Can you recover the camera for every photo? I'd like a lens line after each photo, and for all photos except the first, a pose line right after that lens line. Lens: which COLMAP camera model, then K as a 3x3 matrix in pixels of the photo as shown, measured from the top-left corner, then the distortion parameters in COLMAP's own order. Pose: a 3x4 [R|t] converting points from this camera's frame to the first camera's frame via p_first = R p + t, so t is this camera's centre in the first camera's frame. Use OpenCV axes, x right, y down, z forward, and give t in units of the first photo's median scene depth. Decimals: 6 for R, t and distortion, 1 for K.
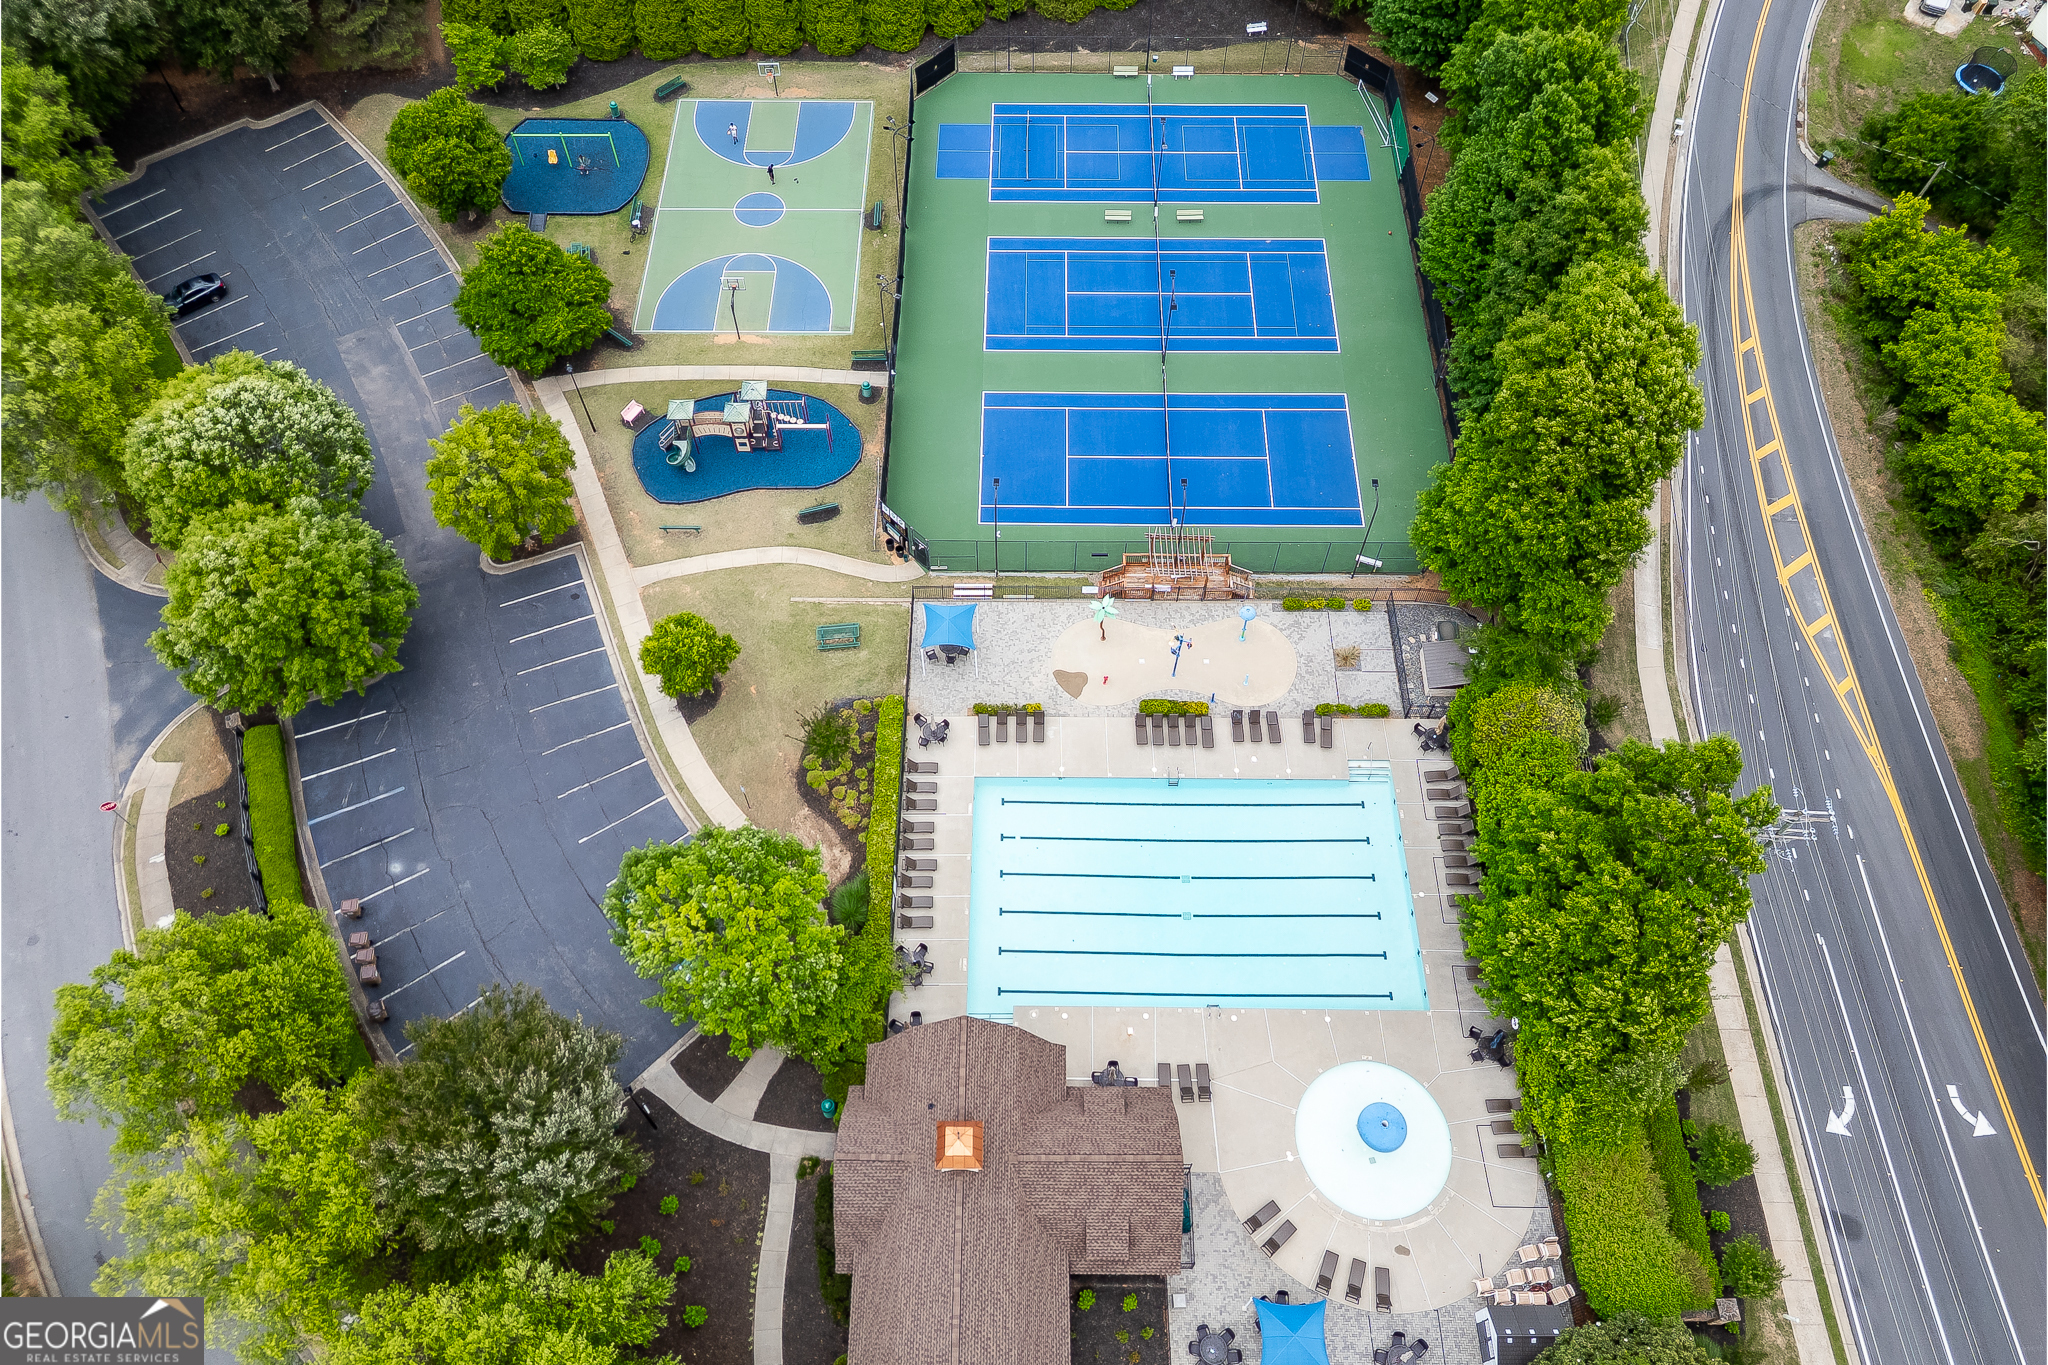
lens RADIAL K [[1442.6, 0, 1017.7], [0, 1442.6, 683.0], [0, 0, 1]] dist [0.085341, -0.087540]
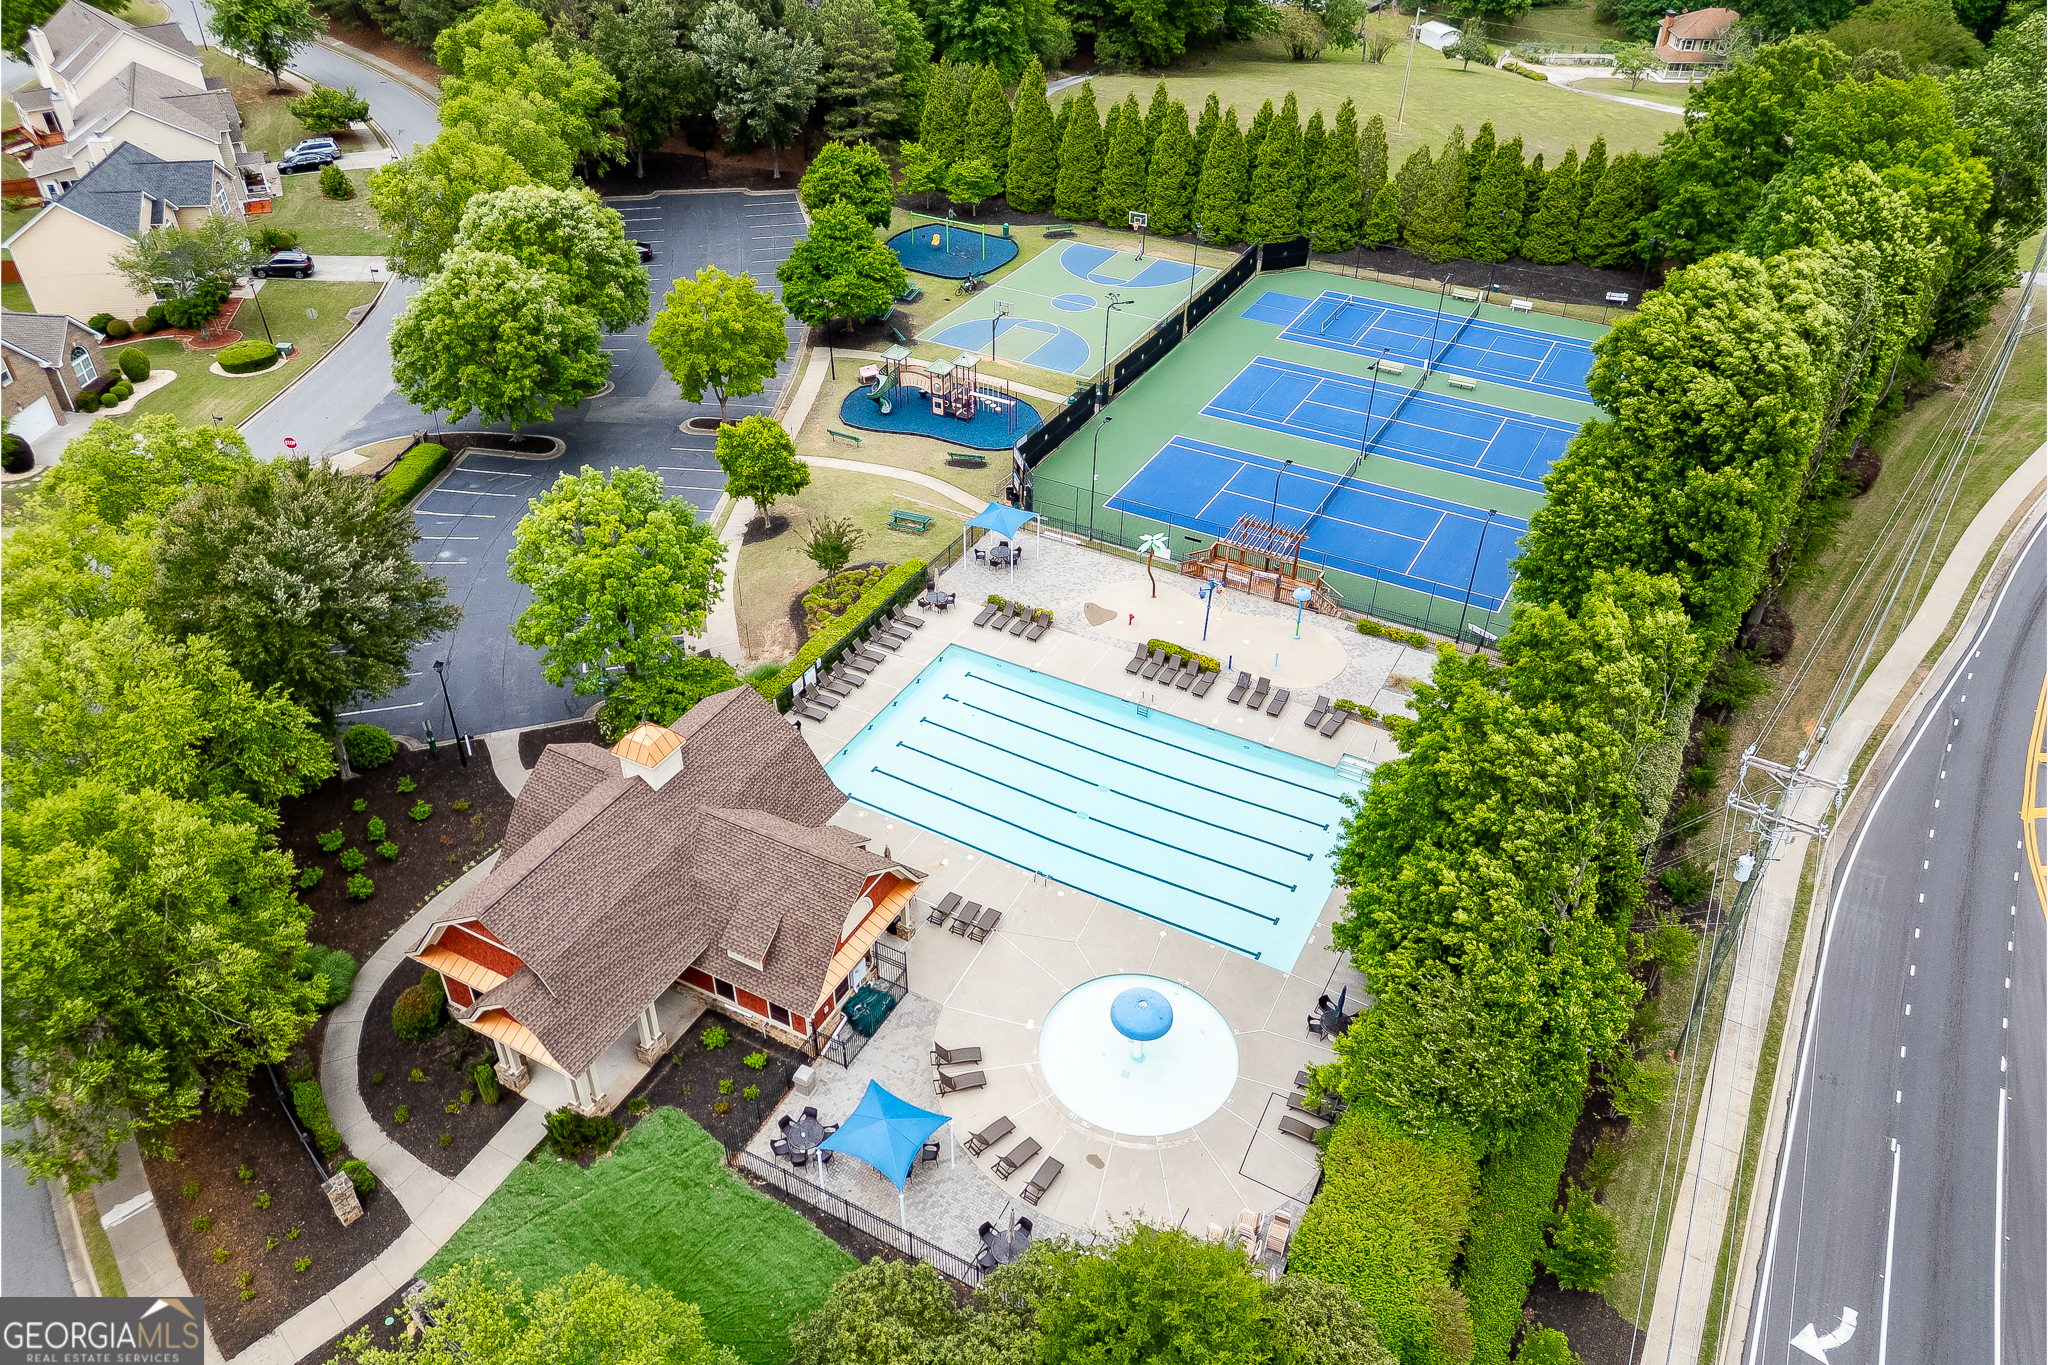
lens RADIAL K [[1442.6, 0, 1017.7], [0, 1442.6, 683.0], [0, 0, 1]] dist [0.085341, -0.087540]
pose [[0.880907, 0.285627, -0.377387, 0.352969], [-0.406600, 0.864820, -0.294555, 0.330648], [0.242239, 0.412921, 0.877962, 0.186851]]
